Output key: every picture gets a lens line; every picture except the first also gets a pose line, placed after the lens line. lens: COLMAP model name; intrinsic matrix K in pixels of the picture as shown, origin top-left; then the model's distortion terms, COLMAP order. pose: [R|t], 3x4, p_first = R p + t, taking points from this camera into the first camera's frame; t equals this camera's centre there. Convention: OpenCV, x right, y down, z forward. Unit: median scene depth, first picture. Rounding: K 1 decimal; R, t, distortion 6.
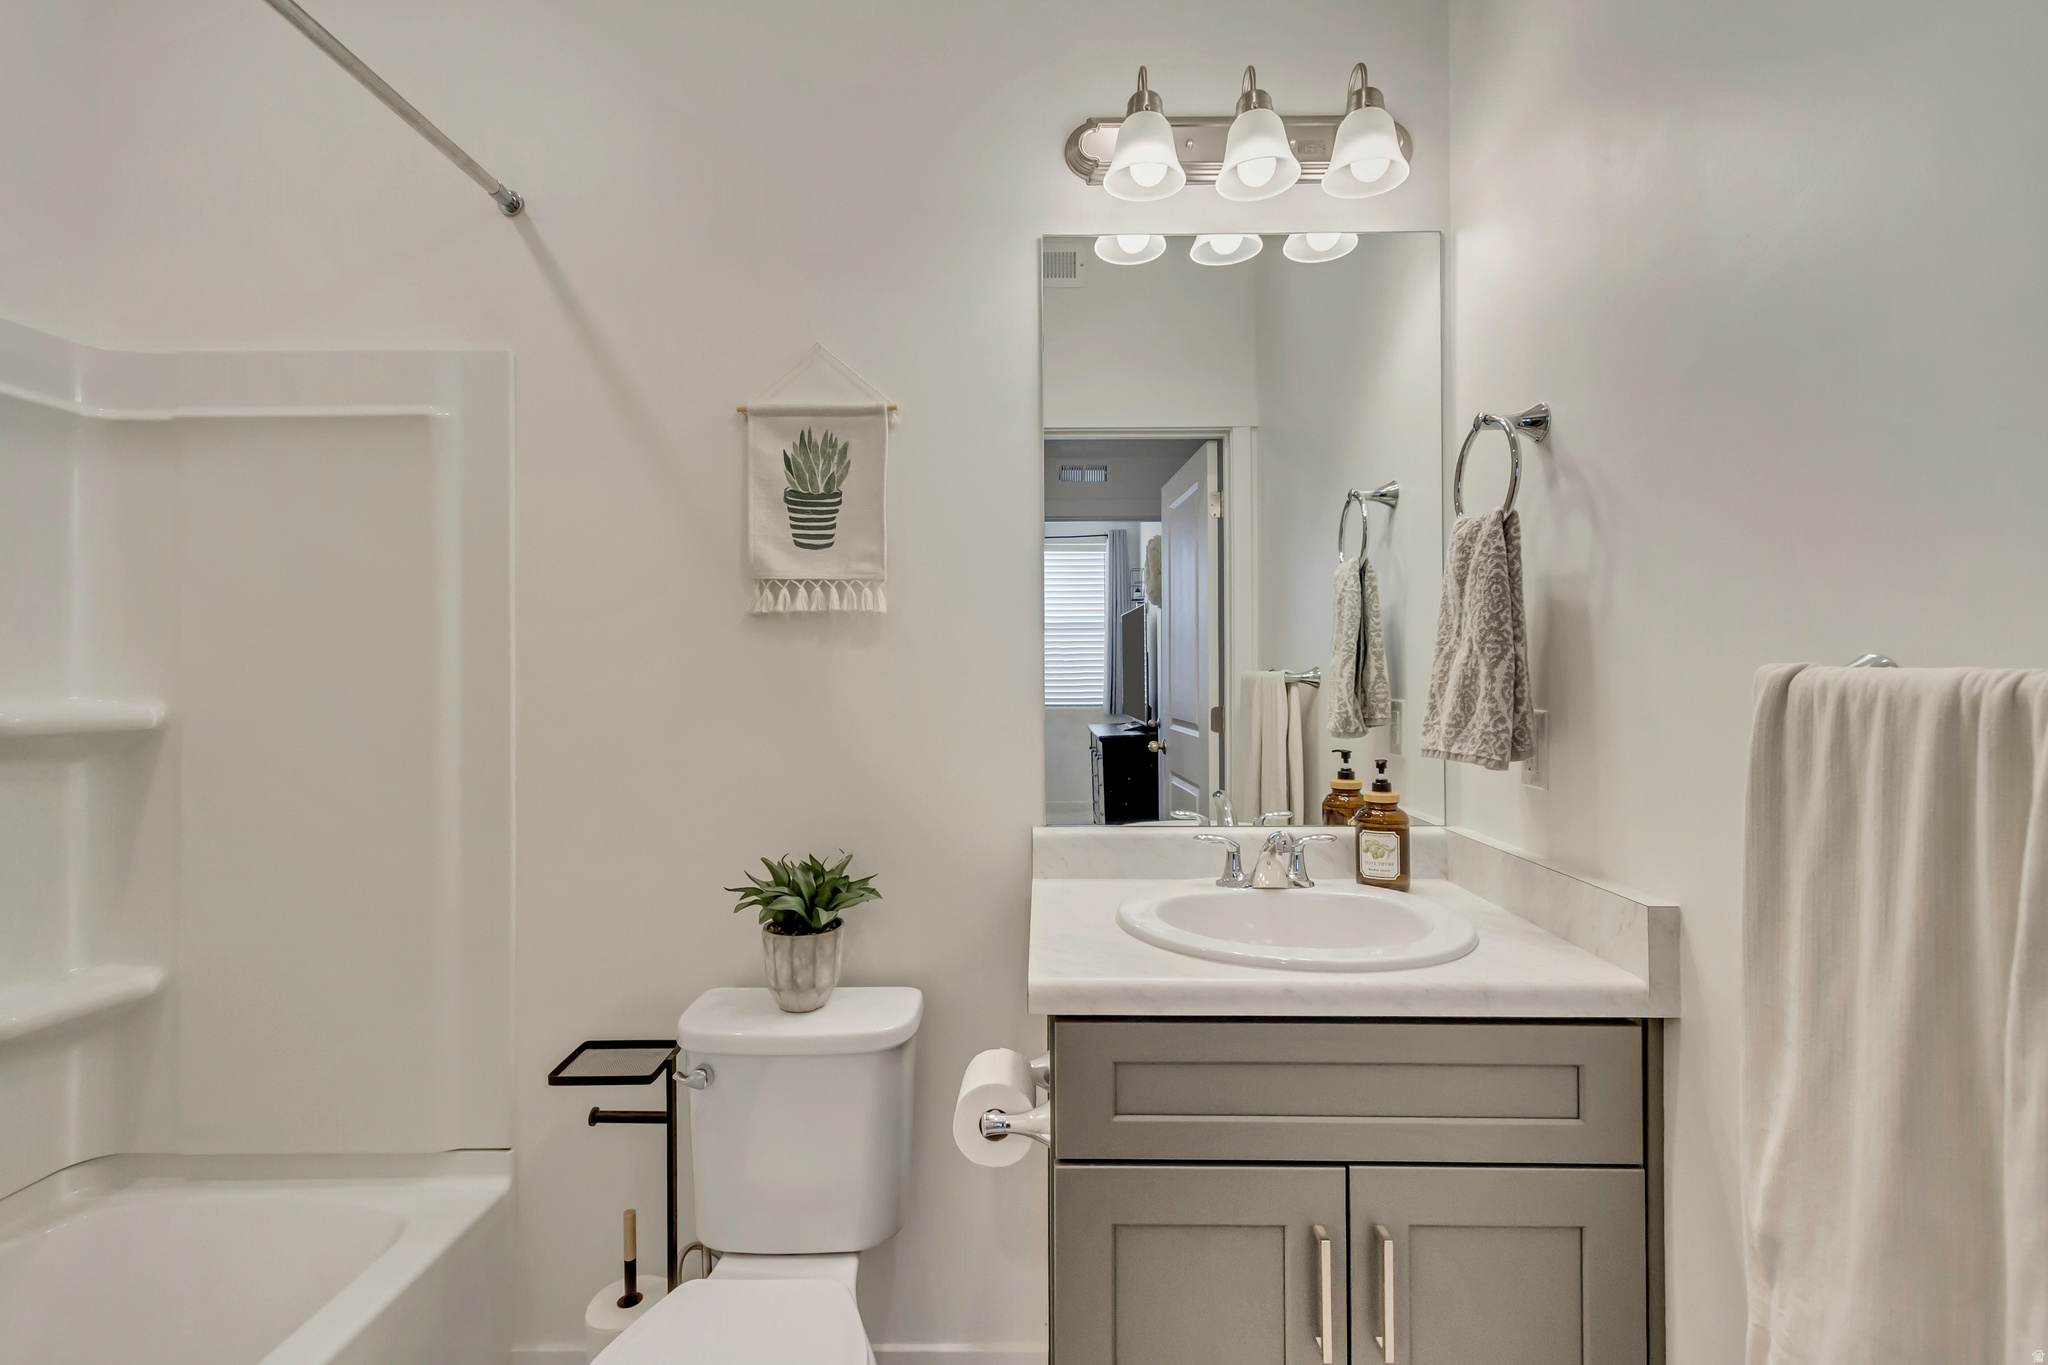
lens RADIAL K [[941.6, 0, 1033.5], [0, 941.6, 687.6], [0, 0, 1]] dist [0.005918, -0.001384]
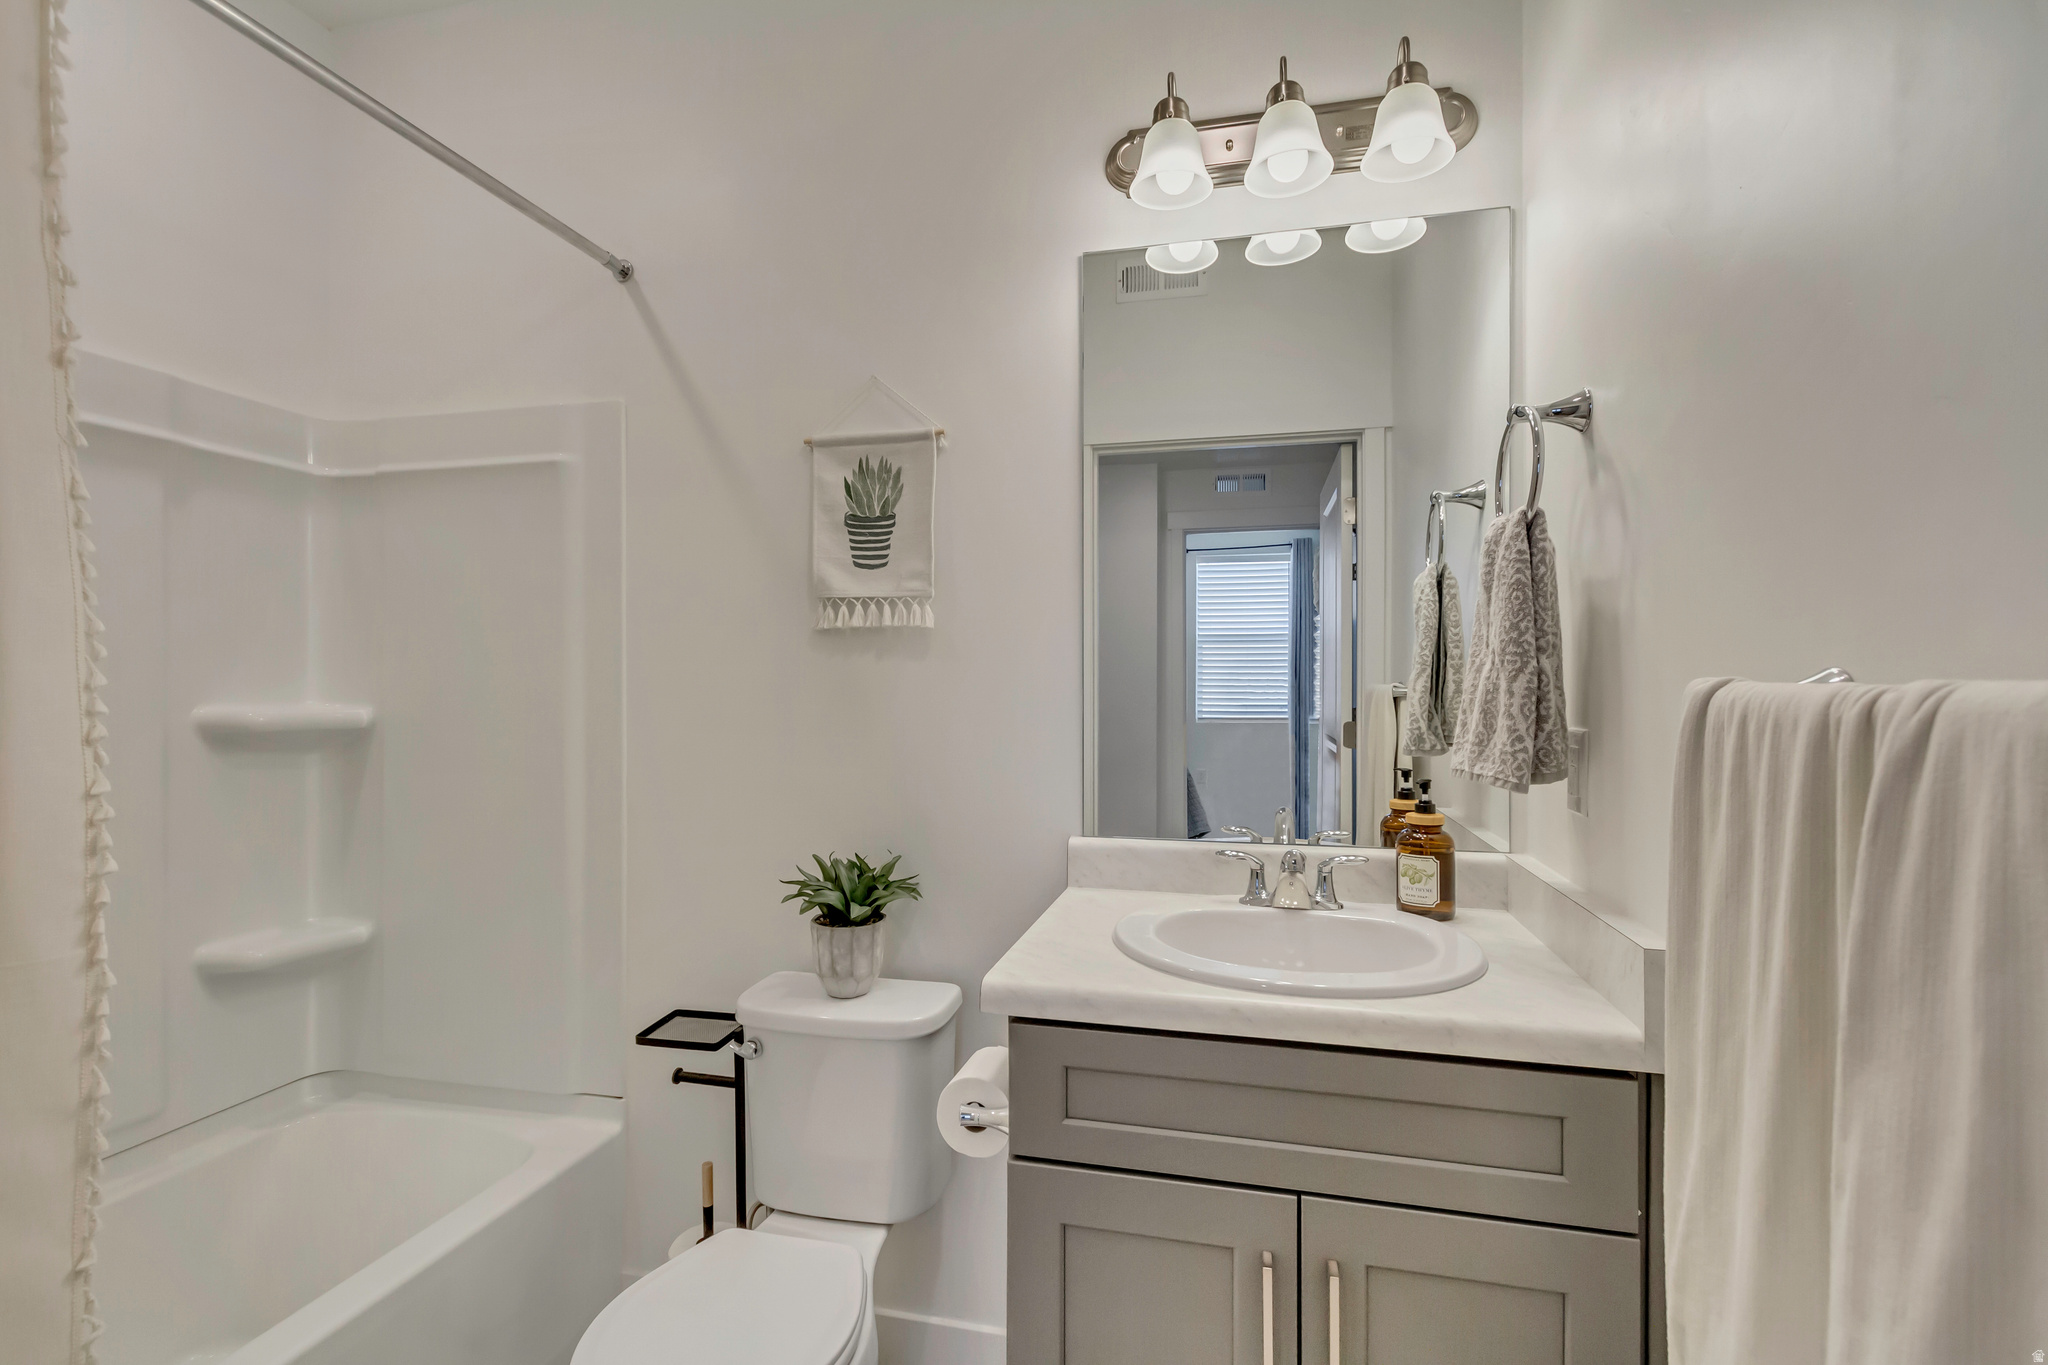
lens RADIAL K [[941.6, 0, 1072.4], [0, 941.6, 711.2], [0, 0, 1]] dist [0.005918, -0.001384]
pose [[0.975291, 0.010324, -0.220683, 0.240777], [-0.007821, 0.999895, 0.012214, -0.000359], [0.220786, -0.010187, 0.975269, 0.005914]]
